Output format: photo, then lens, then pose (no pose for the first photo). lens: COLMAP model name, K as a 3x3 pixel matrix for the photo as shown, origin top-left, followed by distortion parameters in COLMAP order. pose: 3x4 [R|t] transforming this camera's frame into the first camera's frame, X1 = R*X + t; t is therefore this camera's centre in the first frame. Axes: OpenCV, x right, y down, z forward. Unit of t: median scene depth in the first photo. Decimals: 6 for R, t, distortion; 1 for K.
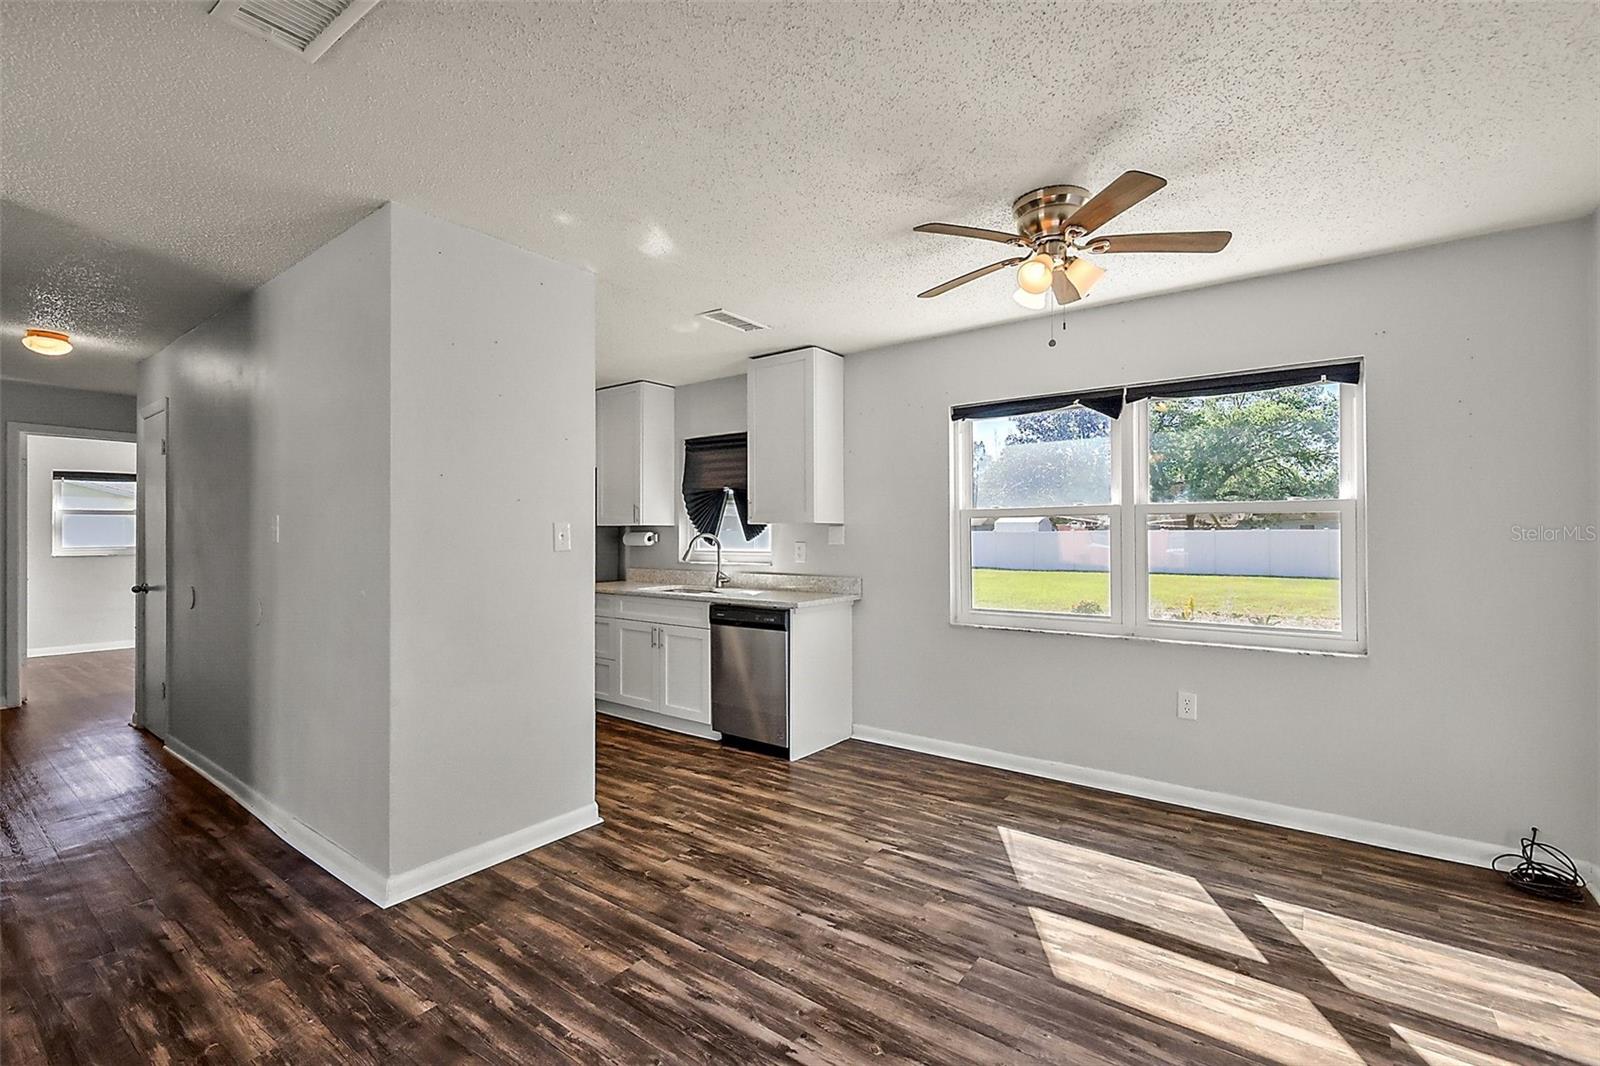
lens RADIAL K [[694.2, 0, 802.6], [0, 694.2, 535.3], [0, 0, 1]] dist [0.003056, 0.000235]
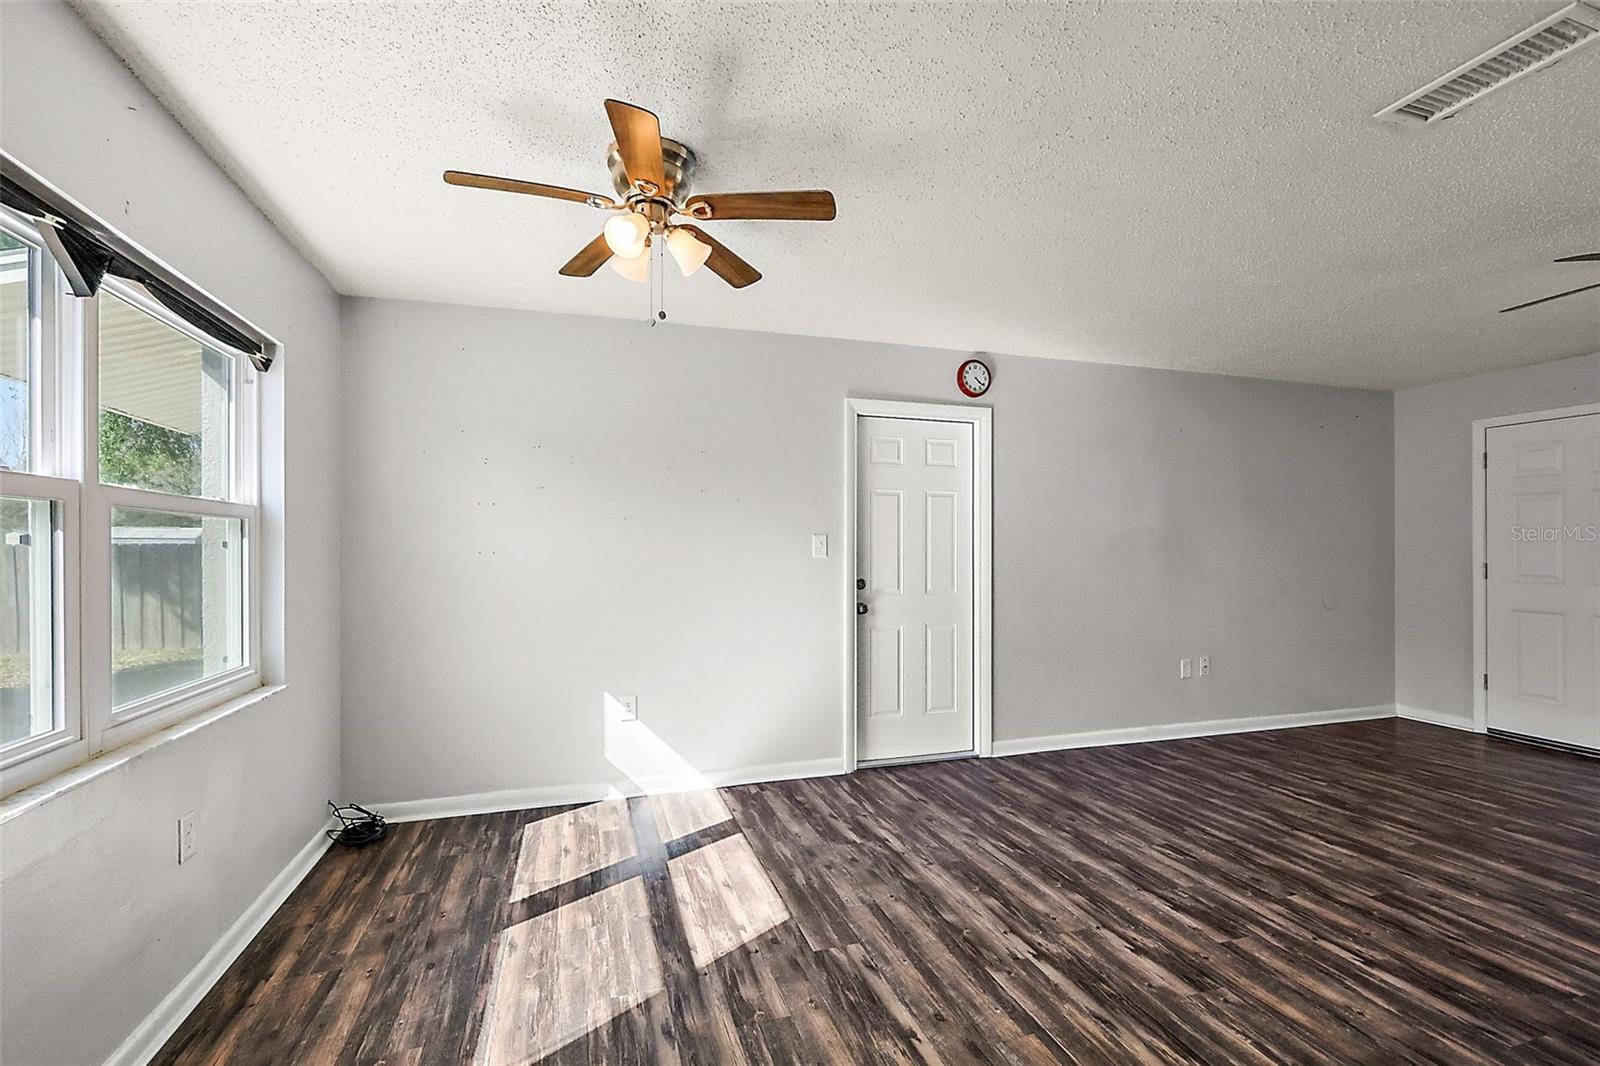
lens RADIAL K [[698.6, 0, 800.5], [0, 698.6, 545.1], [0, 0, 1]] dist [0.002807, 0.000014]
pose [[-0.812540, 0.008471, 0.582843, -0.246035], [0.005087, 0.999959, -0.007442, 0.005169], [-0.582883, -0.003082, -0.812550, 1.332834]]
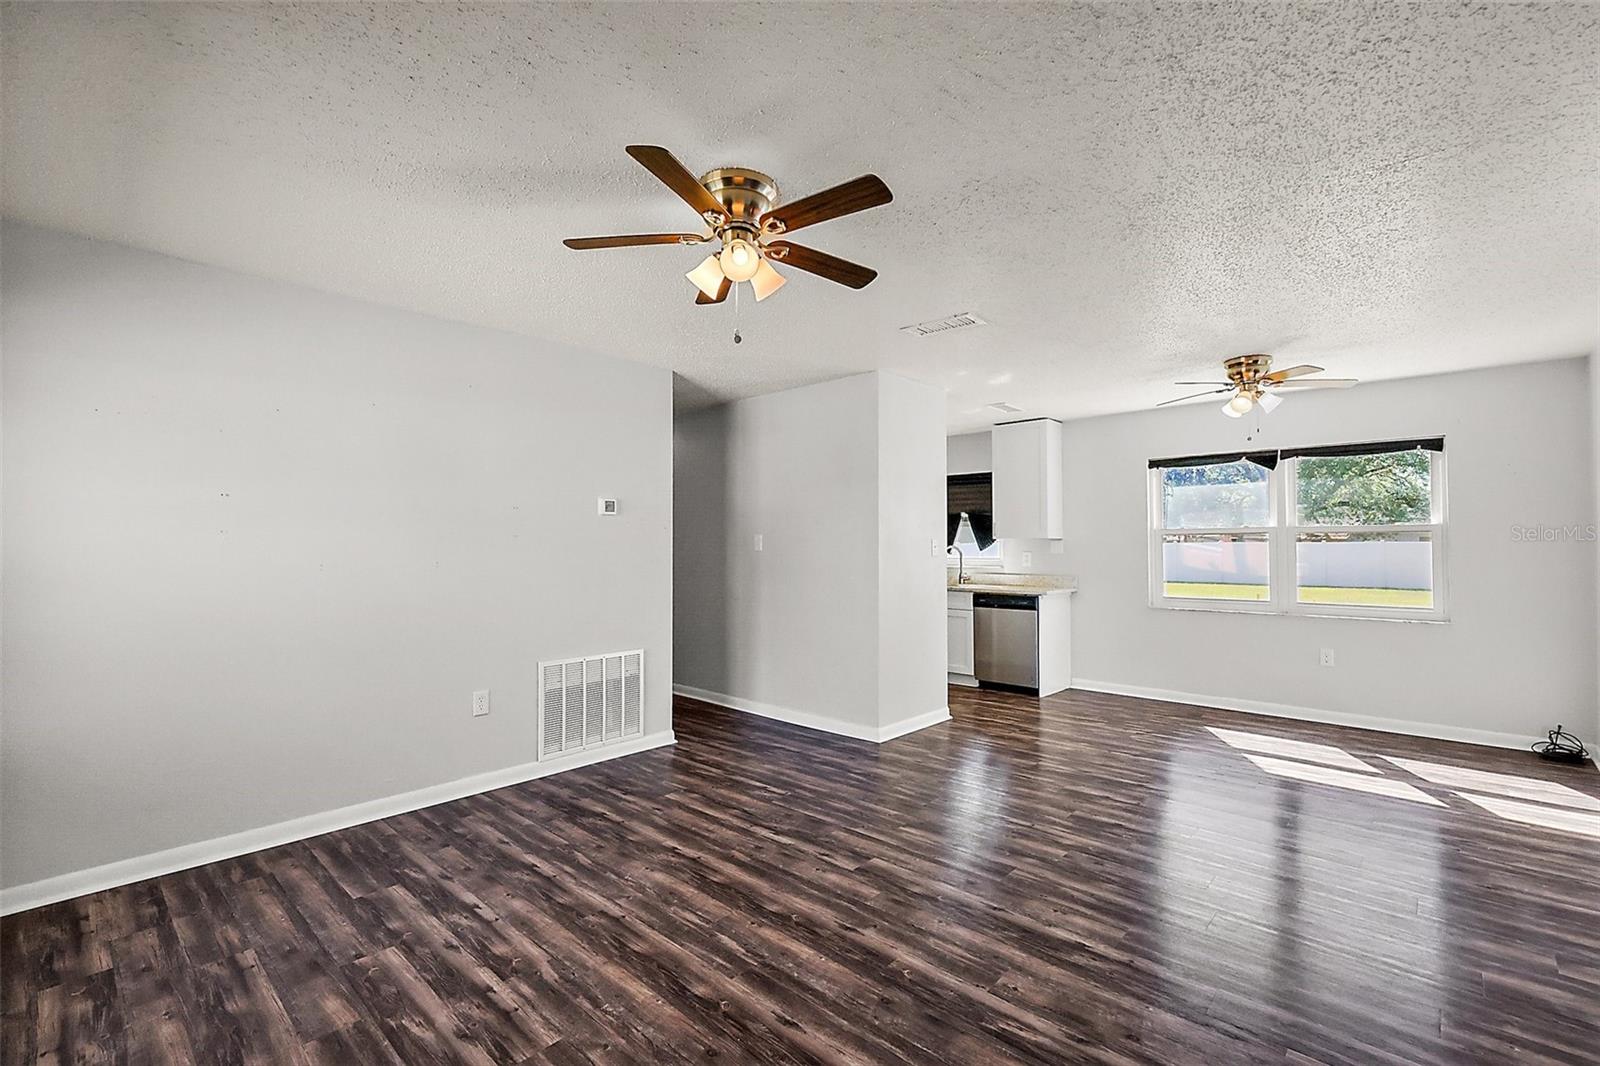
lens RADIAL K [[692.5, 0, 802.6], [0, 692.5, 533.0], [0, 0, 1]] dist [0.003218, -0.000063]
pose [[0.994303, -0.000905, -0.106588, -0.494293], [-0.001244, 0.999797, -0.020096, 0.001701], [0.106585, 0.020114, 0.994100, -0.741997]]
